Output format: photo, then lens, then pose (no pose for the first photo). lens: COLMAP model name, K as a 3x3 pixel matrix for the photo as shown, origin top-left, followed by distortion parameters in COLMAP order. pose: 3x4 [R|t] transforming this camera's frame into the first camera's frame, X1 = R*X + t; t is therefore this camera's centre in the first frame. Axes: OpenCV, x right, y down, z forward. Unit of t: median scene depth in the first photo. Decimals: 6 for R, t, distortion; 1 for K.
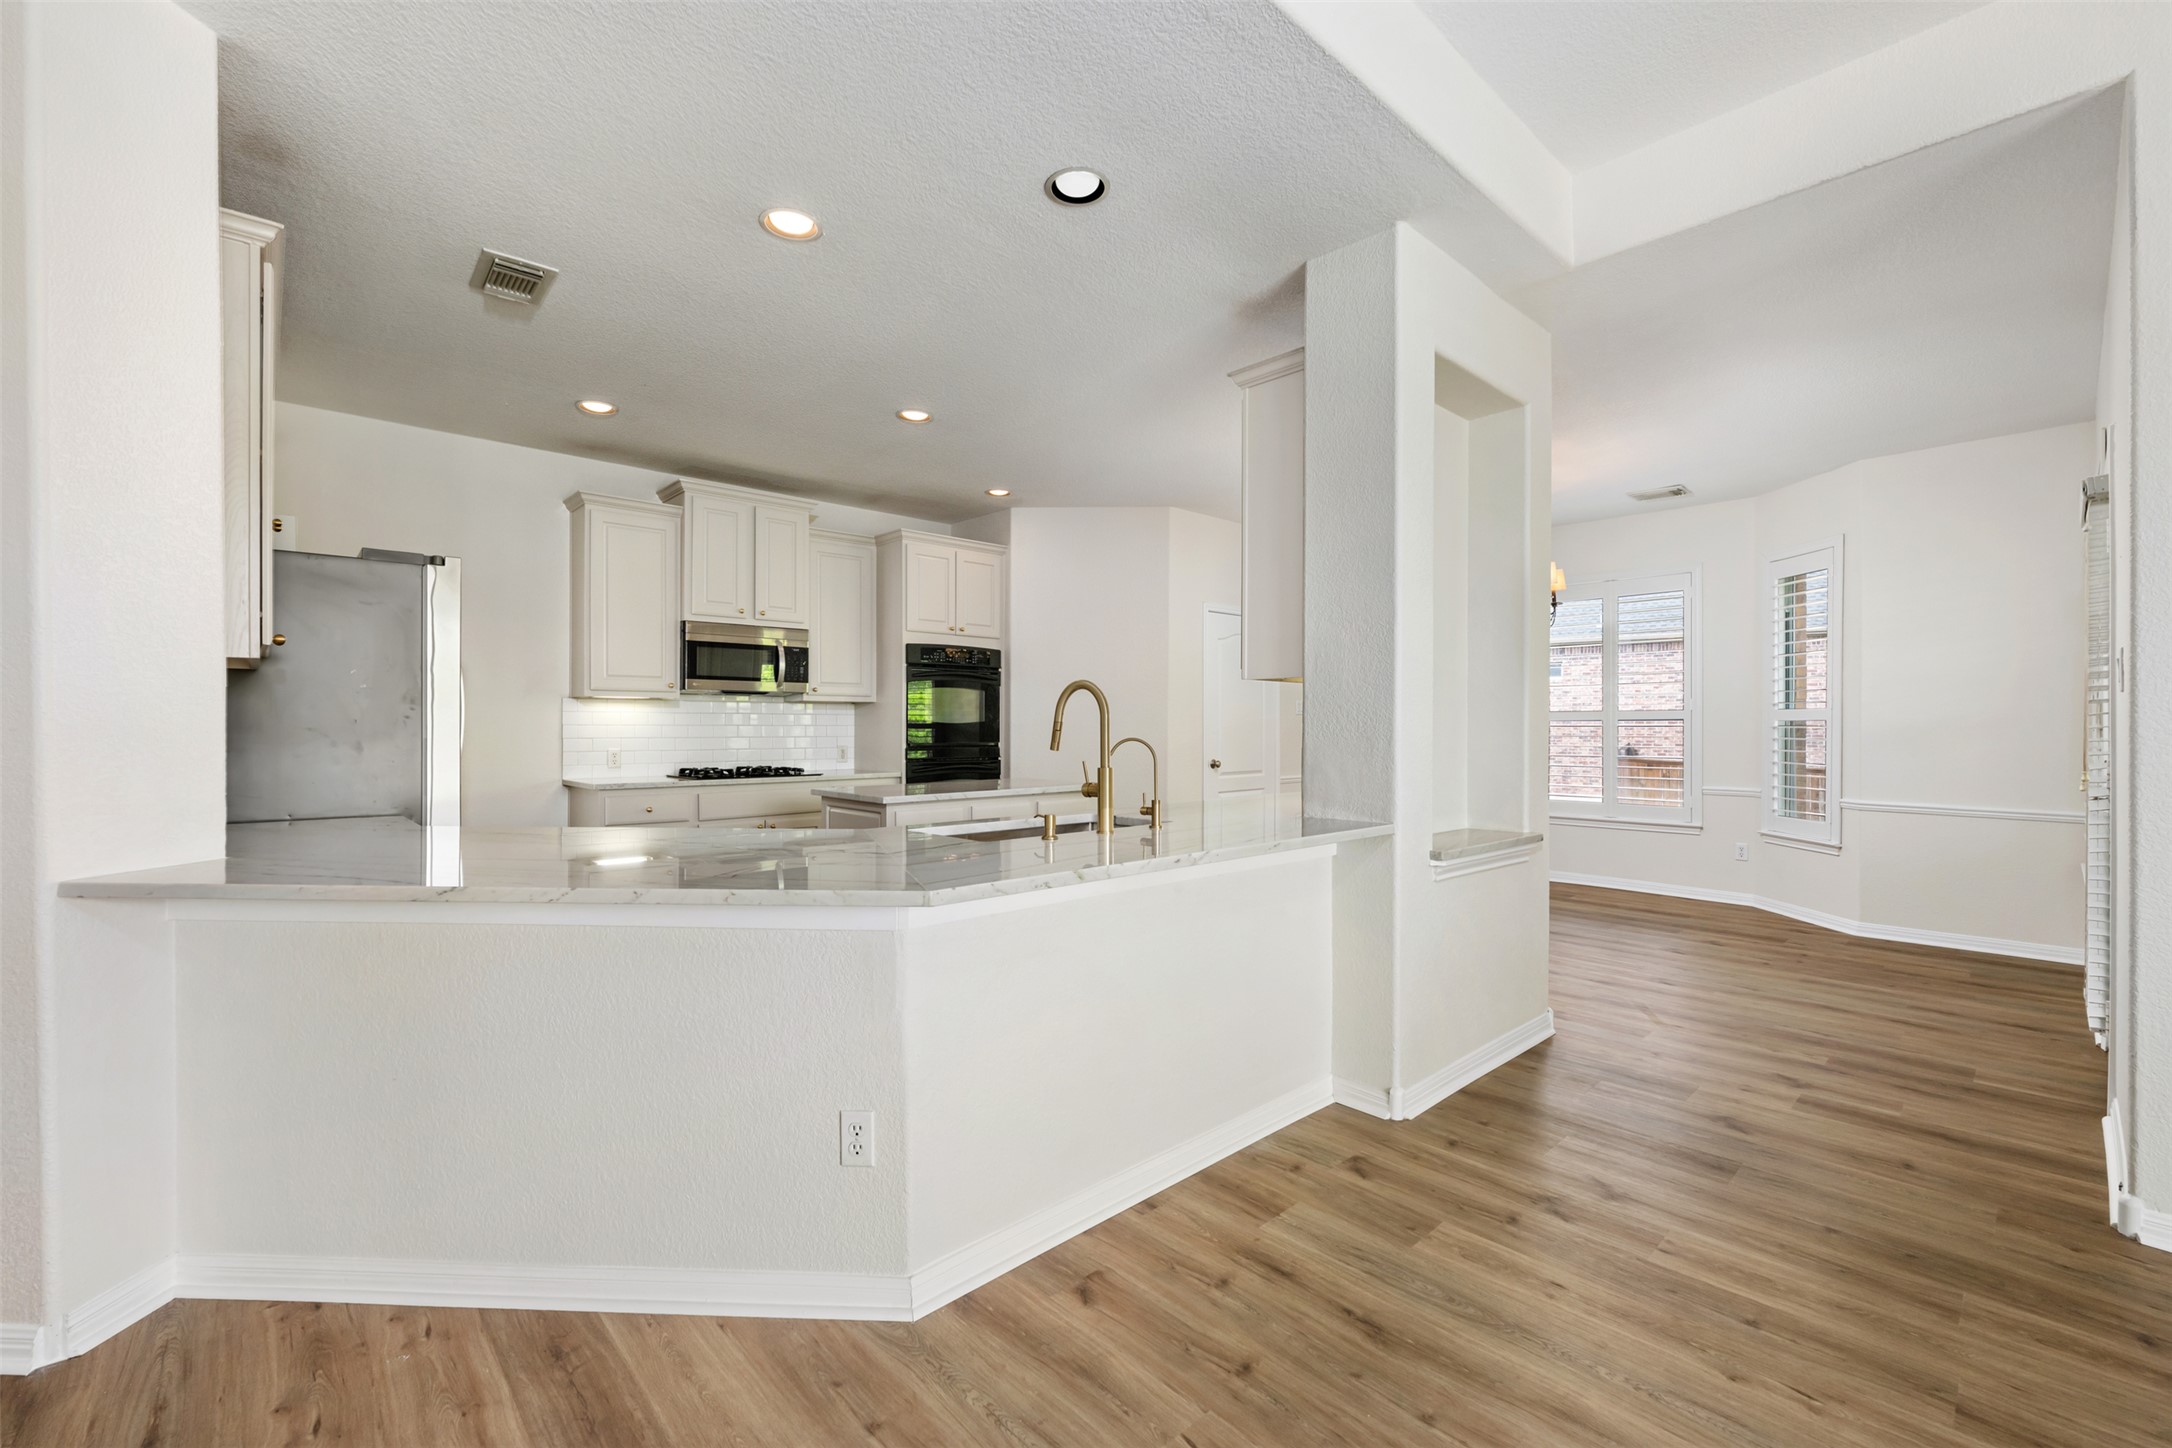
lens RADIAL K [[901.5, 0, 1087.1], [0, 901.5, 723.3], [0, 0, 1]] dist [0.002159, 0.000111]
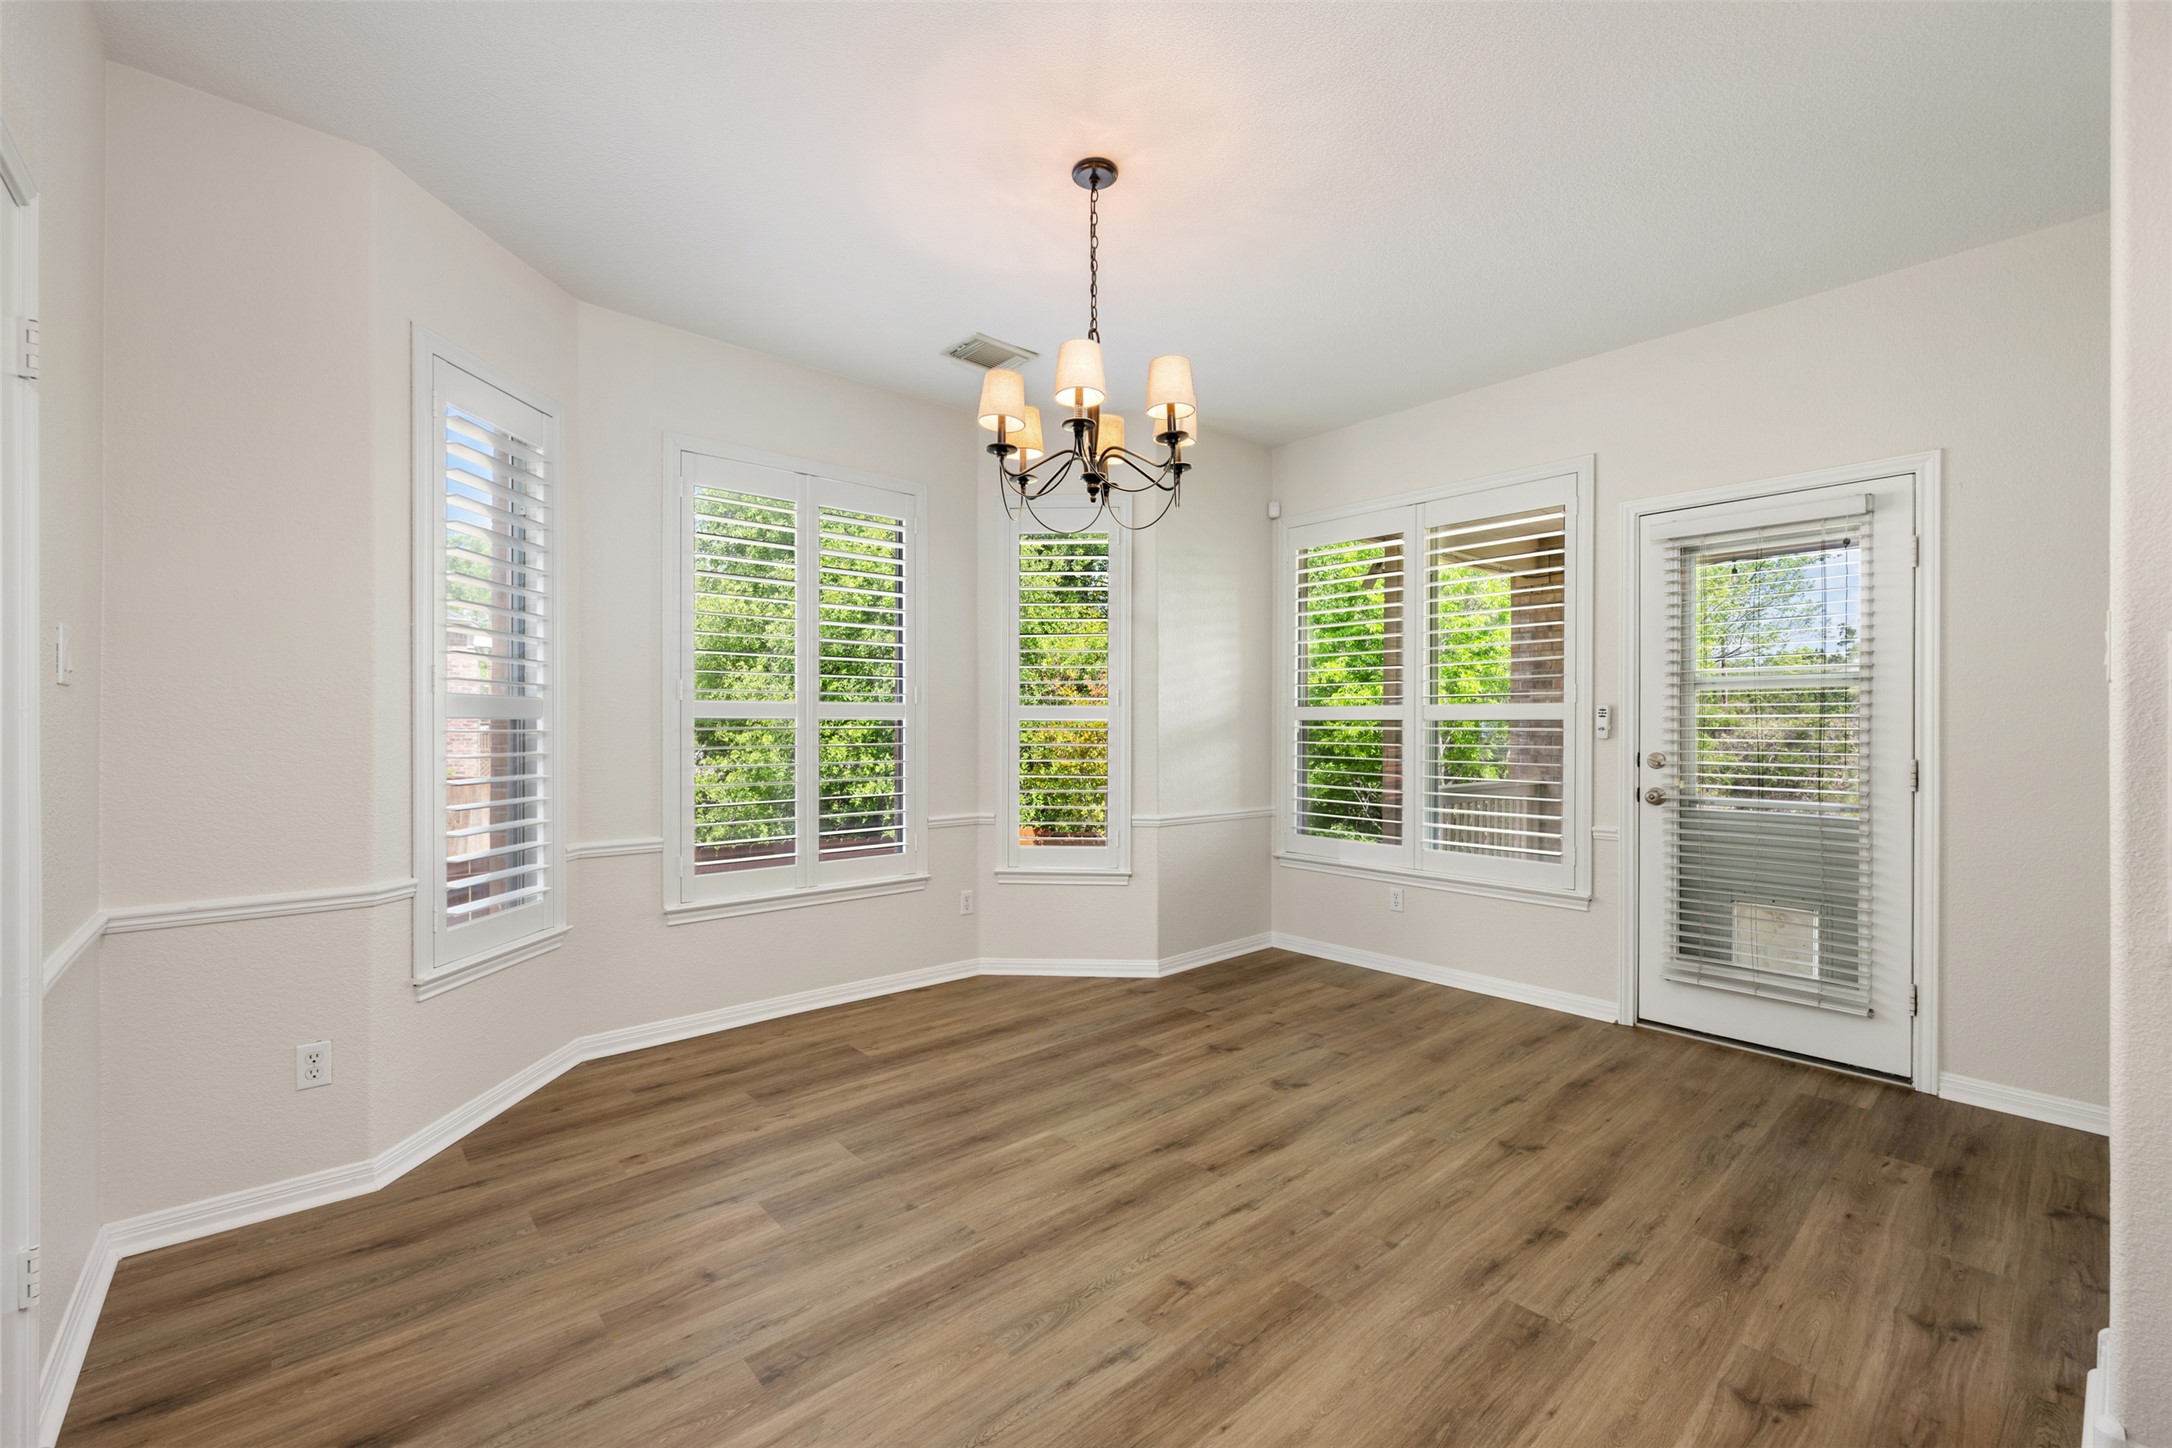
lens RADIAL K [[901.5, 0, 1082.3], [0, 901.5, 726.2], [0, 0, 1]] dist [0.002159, 0.000111]
pose [[0.026505, -0.001992, 0.999647, 0.006030], [-0.002139, 0.999996, 0.002049, 0.000001], [-0.999646, -0.002193, 0.026500, 0.430686]]
